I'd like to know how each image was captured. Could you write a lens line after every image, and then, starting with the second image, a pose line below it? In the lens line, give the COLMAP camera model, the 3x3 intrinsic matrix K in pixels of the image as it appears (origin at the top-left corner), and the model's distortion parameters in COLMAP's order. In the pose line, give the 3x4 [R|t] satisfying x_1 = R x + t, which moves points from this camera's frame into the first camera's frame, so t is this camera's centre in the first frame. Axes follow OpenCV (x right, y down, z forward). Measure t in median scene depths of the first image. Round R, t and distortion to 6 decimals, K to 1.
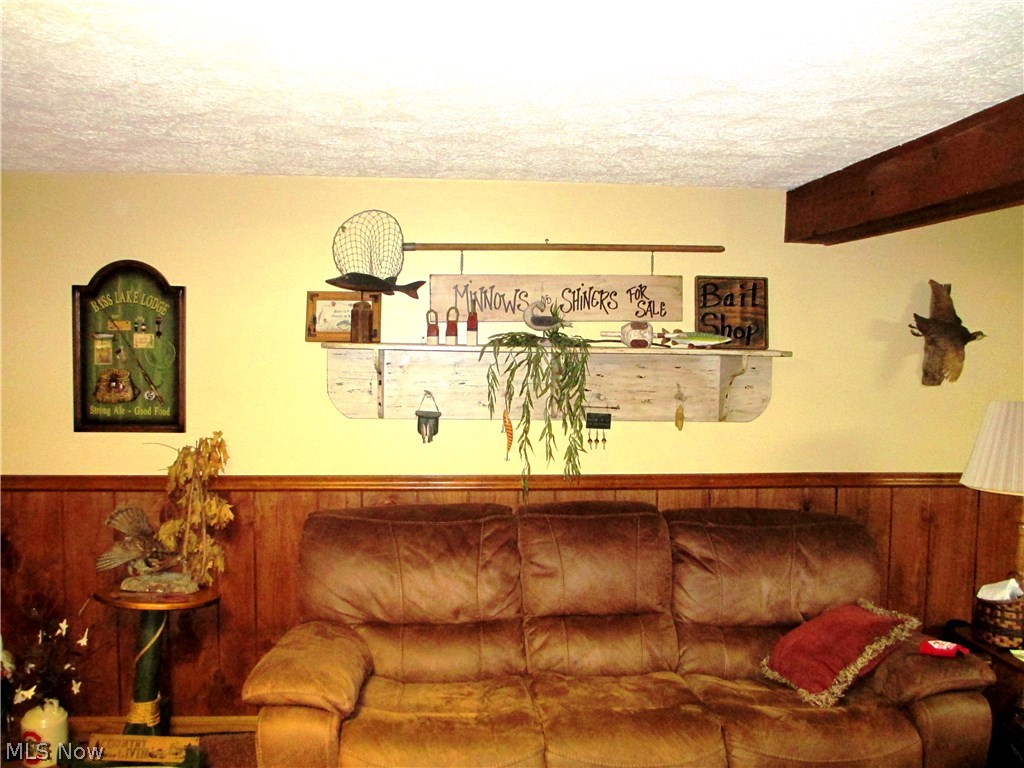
lens RADIAL K [[867.2, 0, 512.0], [0, 867.2, 384.0], [0, 0, 1]] dist [-0.053754, 0.008218]
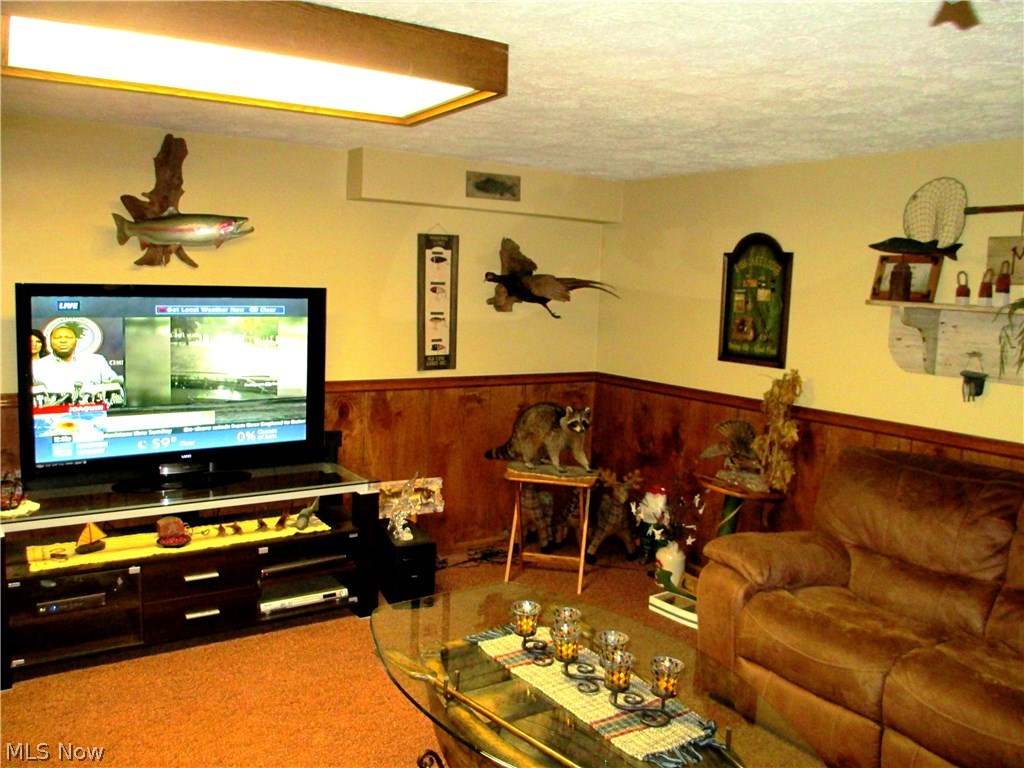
lens RADIAL K [[867.2, 0, 512.0], [0, 867.2, 384.0], [0, 0, 1]] dist [-0.053754, 0.008218]
pose [[0.490746, 0.108387, -0.864535, 0.525943], [-0.080698, 0.993622, 0.078762, 0.011016], [0.867557, 0.031114, 0.496363, 0.029456]]
